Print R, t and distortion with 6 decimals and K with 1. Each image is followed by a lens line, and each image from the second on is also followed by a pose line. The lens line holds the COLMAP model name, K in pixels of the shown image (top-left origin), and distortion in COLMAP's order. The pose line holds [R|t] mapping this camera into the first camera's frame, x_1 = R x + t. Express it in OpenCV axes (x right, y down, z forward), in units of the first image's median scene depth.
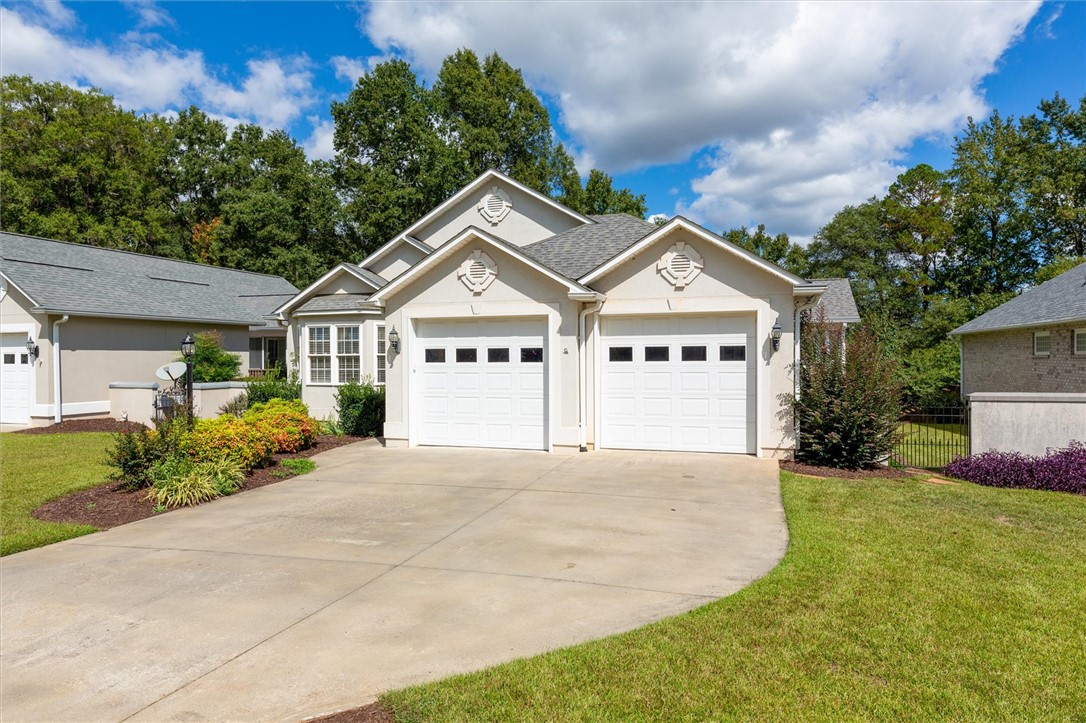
lens RADIAL K [[613.1, 0, 536.5], [0, 613.1, 362.9], [0, 0, 1]] dist [-0.002198, 0.000394]
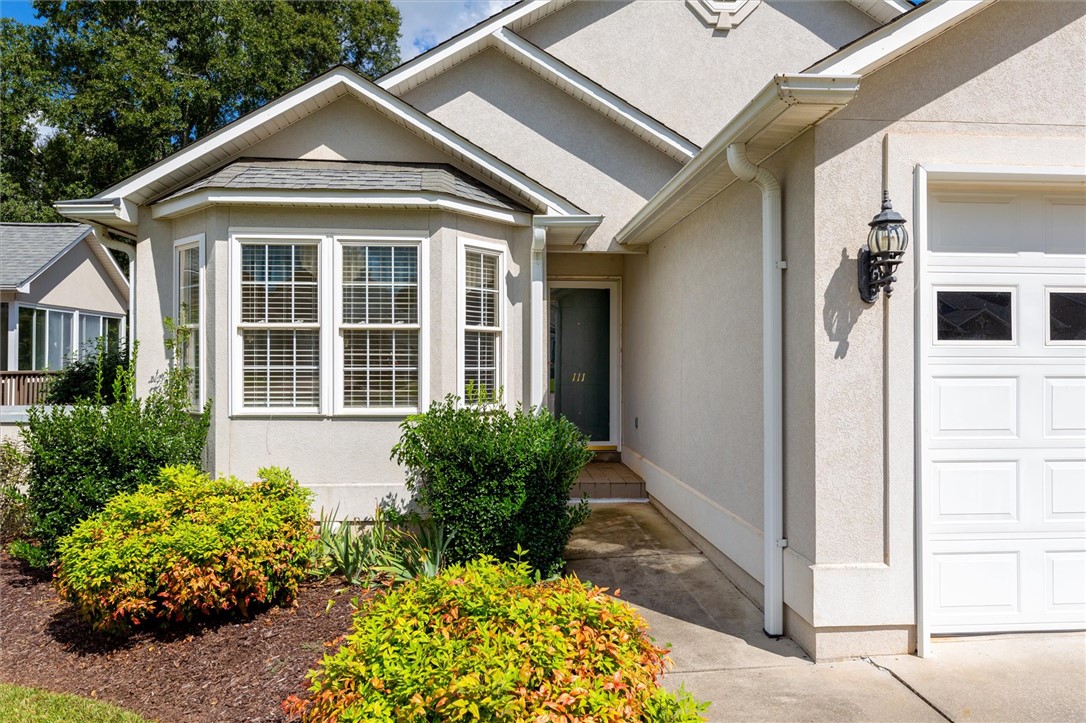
lens RADIAL K [[698.7, 0, 546.4], [0, 698.7, 360.3], [0, 0, 1]] dist [-0.003568, 0.006123]
pose [[0.930142, 0.007605, 0.367120, -0.463404], [-0.003012, 0.999910, -0.013080, 0.013609], [-0.367187, 0.011061, 0.930082, 0.765356]]
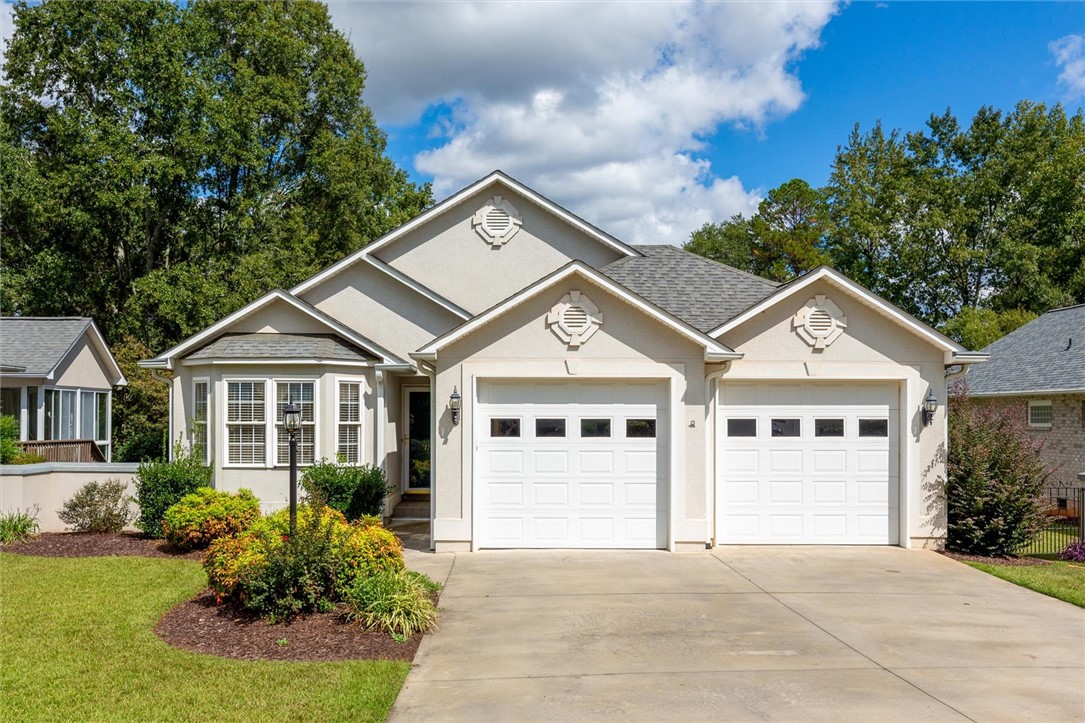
lens RADIAL K [[915.9, 0, 506.2], [0, 915.9, 416.2], [0, 0, 1]] dist [0.002282, -0.010295]
pose [[0.955743, 0.009212, 0.294060, -0.487583], [-0.005502, 0.999895, -0.013441, -0.010797], [-0.294153, 0.011229, 0.955693, -0.064859]]
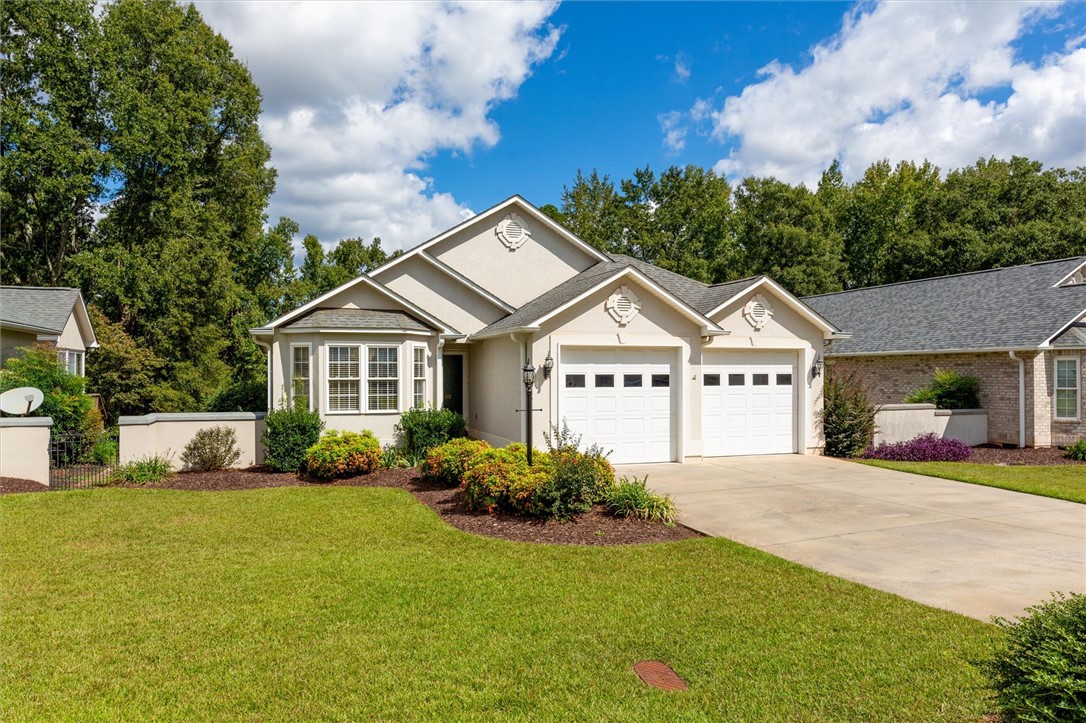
lens RADIAL K [[697.7, 0, 523.1], [0, 697.7, 368.7], [0, 0, 1]] dist [-0.017745, -0.001520]
pose [[0.816408, 0.009214, 0.577402, -0.923408], [0.002550, 0.999805, -0.019560, -0.009379], [-0.577469, 0.017442, 0.816226, 0.070994]]
